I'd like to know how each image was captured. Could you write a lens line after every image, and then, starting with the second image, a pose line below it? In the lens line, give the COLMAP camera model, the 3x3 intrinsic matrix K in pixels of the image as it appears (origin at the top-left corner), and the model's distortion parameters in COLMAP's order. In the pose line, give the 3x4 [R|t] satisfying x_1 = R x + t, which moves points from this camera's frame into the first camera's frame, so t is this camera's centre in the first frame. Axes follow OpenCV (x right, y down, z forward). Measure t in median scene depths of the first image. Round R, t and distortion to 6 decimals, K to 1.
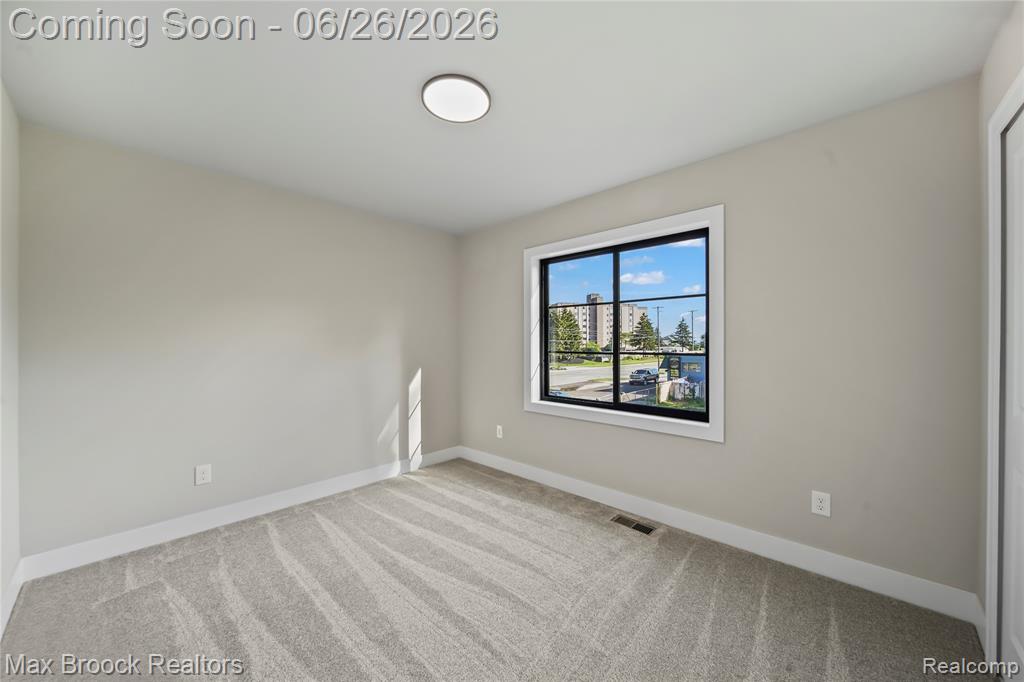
lens RADIAL K [[366.2, 0, 518.7], [0, 366.2, 344.5], [0, 0, 1]] dist [0.000560, -0.000311]
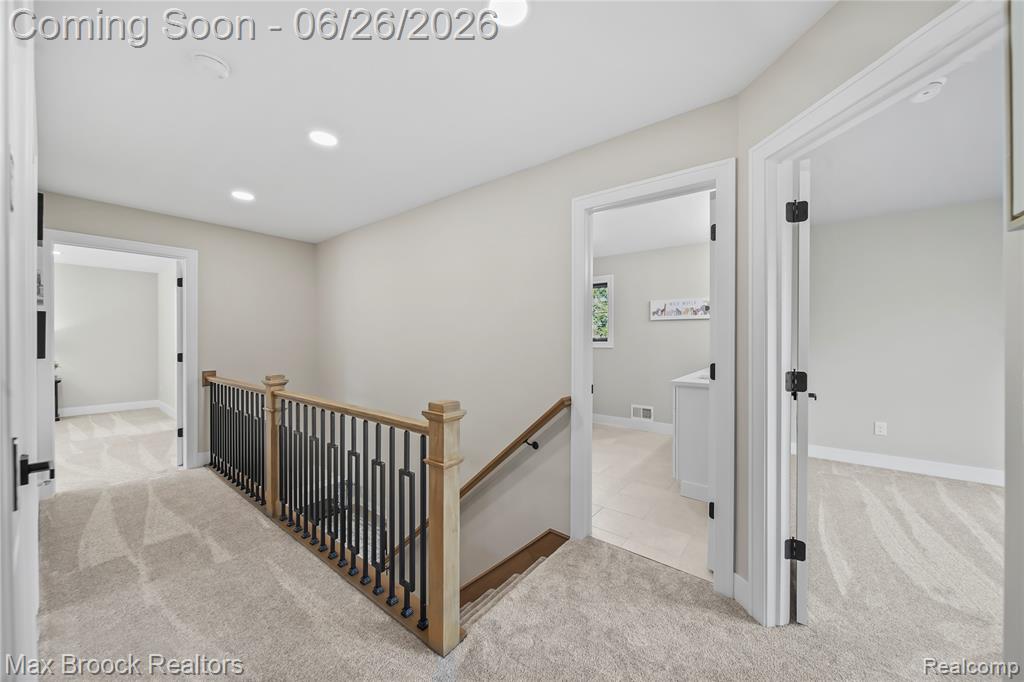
lens RADIAL K [[366.2, 0, 514.7], [0, 366.2, 336.2], [0, 0, 1]] dist [0.000560, -0.000311]
pose [[0.078946, 0.009712, -0.996832, 0.583213], [-0.008156, 0.999925, 0.009096, 0.006615], [0.996846, 0.007412, 0.079019, -0.703565]]
